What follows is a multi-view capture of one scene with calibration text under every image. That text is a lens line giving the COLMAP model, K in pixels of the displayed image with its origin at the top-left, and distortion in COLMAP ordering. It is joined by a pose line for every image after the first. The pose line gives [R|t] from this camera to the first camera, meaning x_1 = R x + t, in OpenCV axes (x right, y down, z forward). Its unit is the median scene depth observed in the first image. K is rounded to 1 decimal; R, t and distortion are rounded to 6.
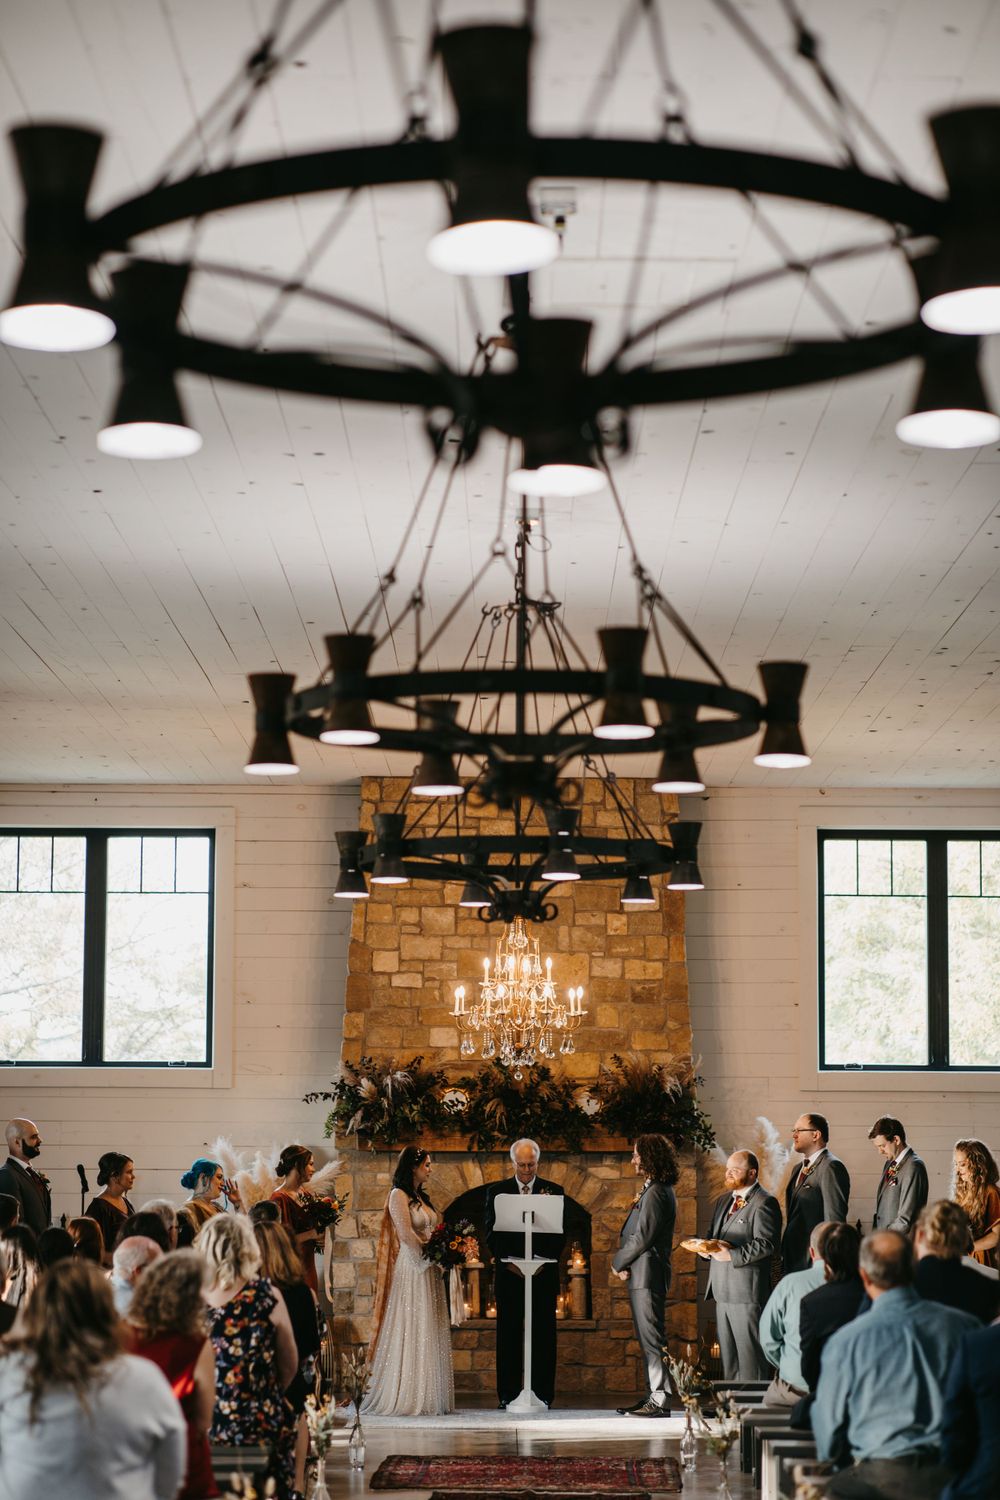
lens RADIAL K [[3590.7, 0, 471.2], [0, 3590.7, 762.8], [0, 0, 1]] dist [0.091012, 0.000000]
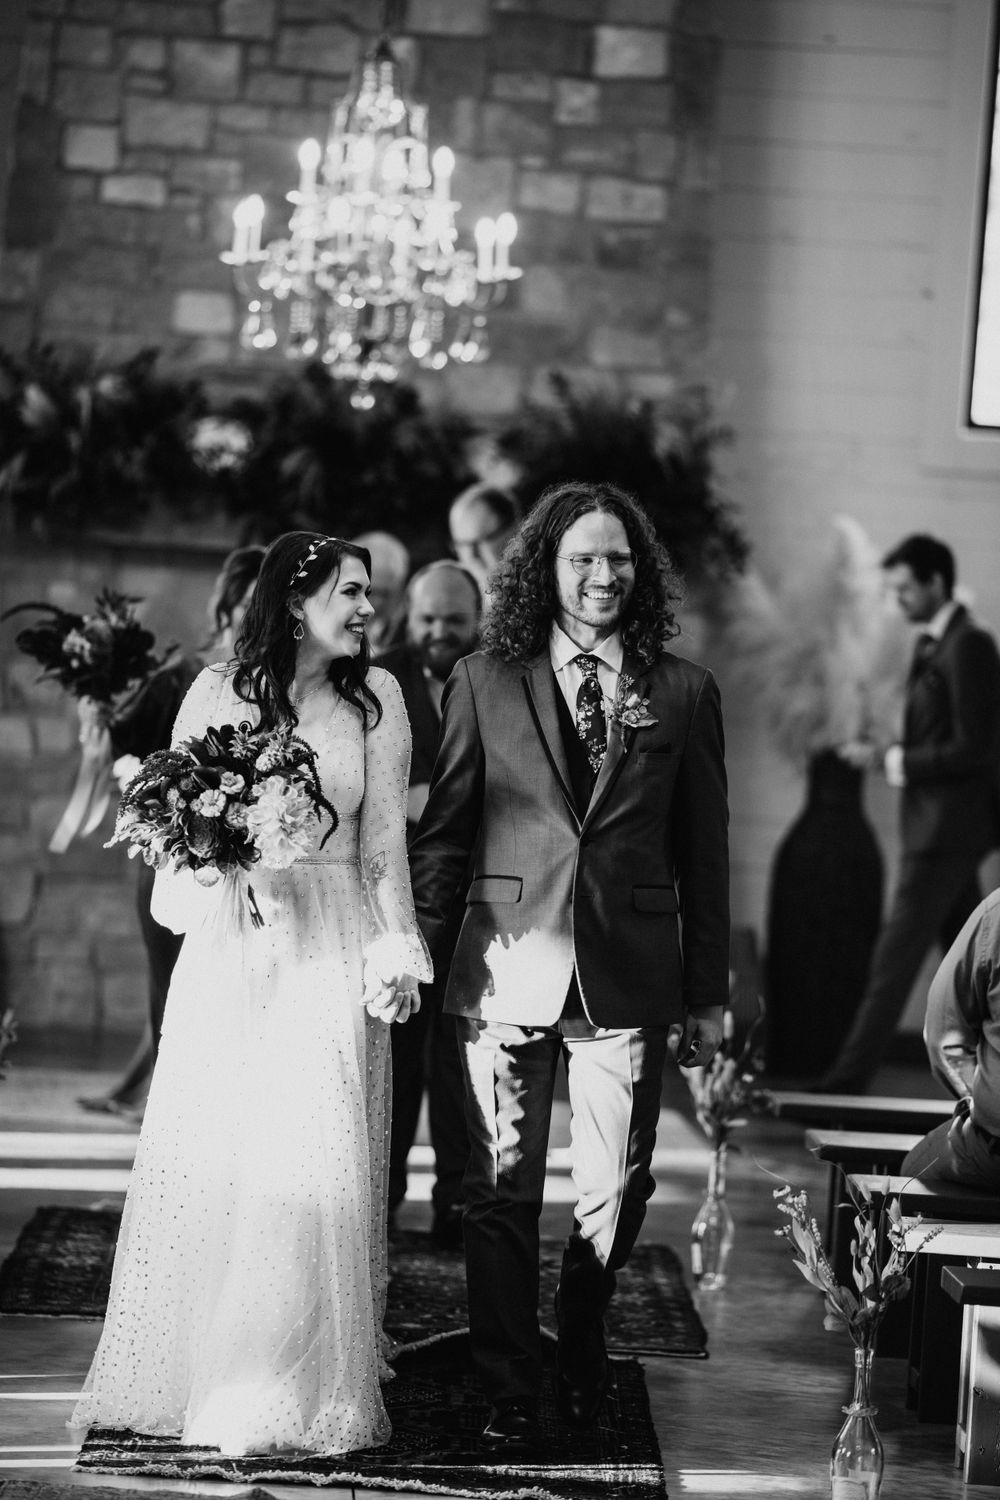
lens RADIAL K [[5826.5, 0, 486.7], [0, 5826.5, 800.0], [0, 0, 1]] dist [0.209729, 0.000000]
pose [[0.996749, 0.061332, 0.052250, -0.006680], [-0.068434, 0.986730, 0.147245, 0.022898], [-0.042526, -0.150342, 0.987719, 0.213840]]
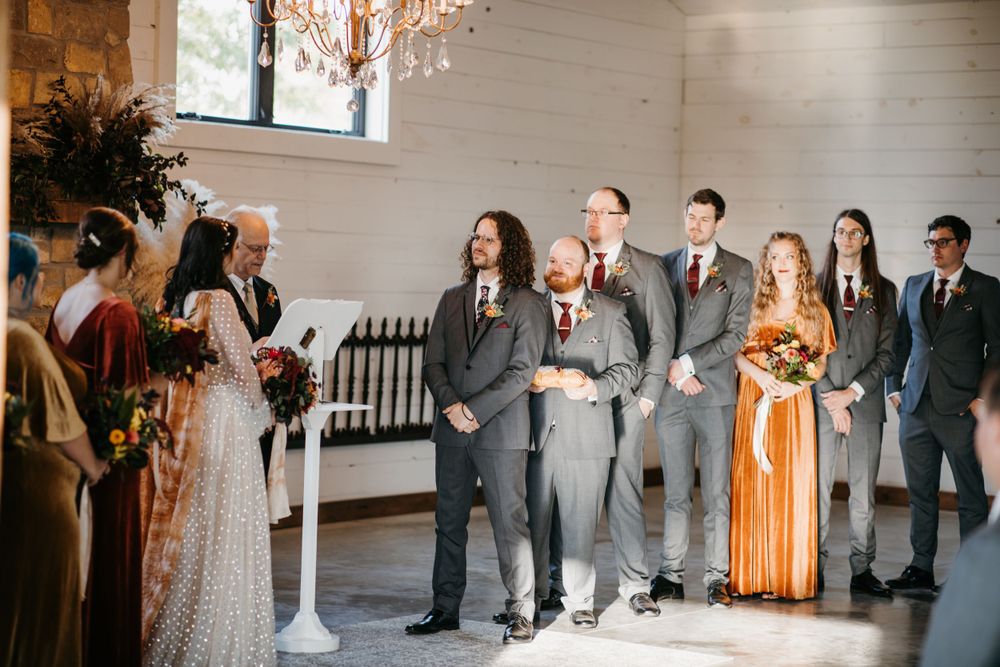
lens RADIAL K [[2393.8, 0, 490.4], [0, 2393.8, 340.5], [0, 0, 1]] dist [0.091012, 0.000000]
pose [[0.575325, -0.013046, 0.817821, -0.275082], [-0.119937, 0.987719, 0.100130, 0.075538], [-0.809084, -0.155694, 0.566695, 0.680126]]
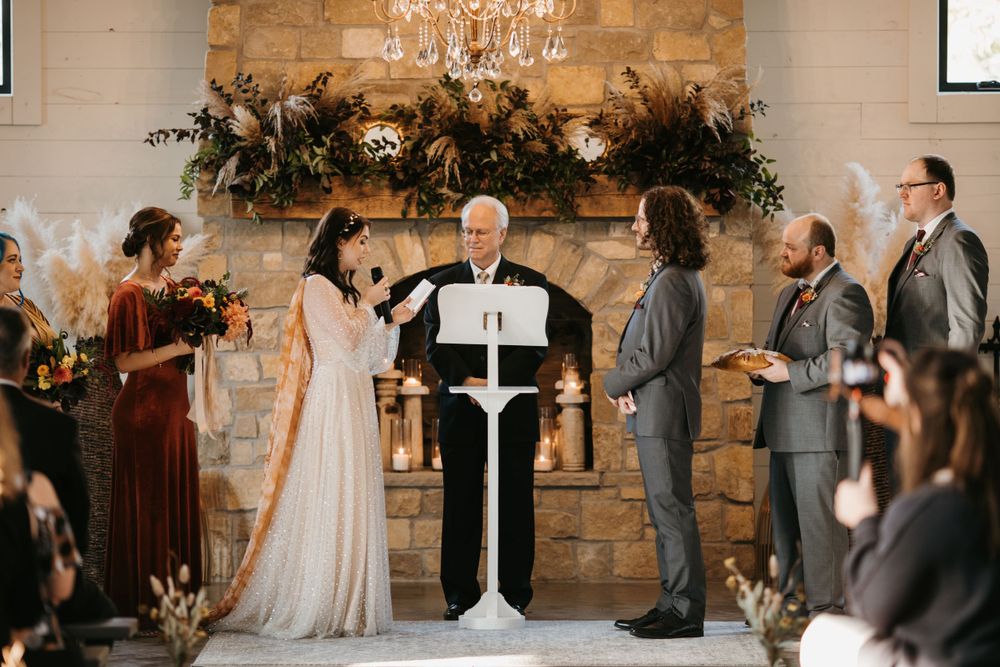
lens RADIAL K [[3884.4, 0, 499.9], [0, 3884.4, 334.1], [0, 0, 1]] dist [0.209729, 0.000000]
pose [[0.999903, -0.007015, 0.012051, 0.008172], [0.005319, 0.990776, 0.135405, 0.033816], [-0.012890, -0.135327, 0.990717, 0.301079]]
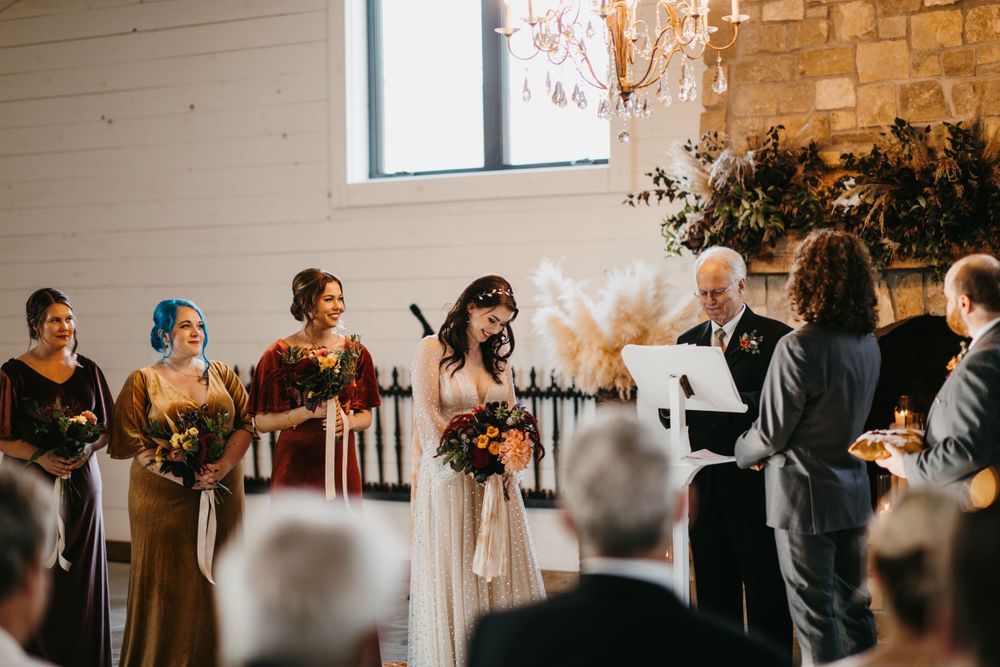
lens RADIAL K [[2393.8, 0, 500.3], [0, 2393.8, 339.7], [0, 0, 1]] dist [0.091012, 0.000000]
pose [[0.788553, -0.012954, -0.614830, 0.208550], [0.093696, 0.990637, 0.099298, 0.072309], [0.607787, -0.135909, 0.782384, 0.629071]]
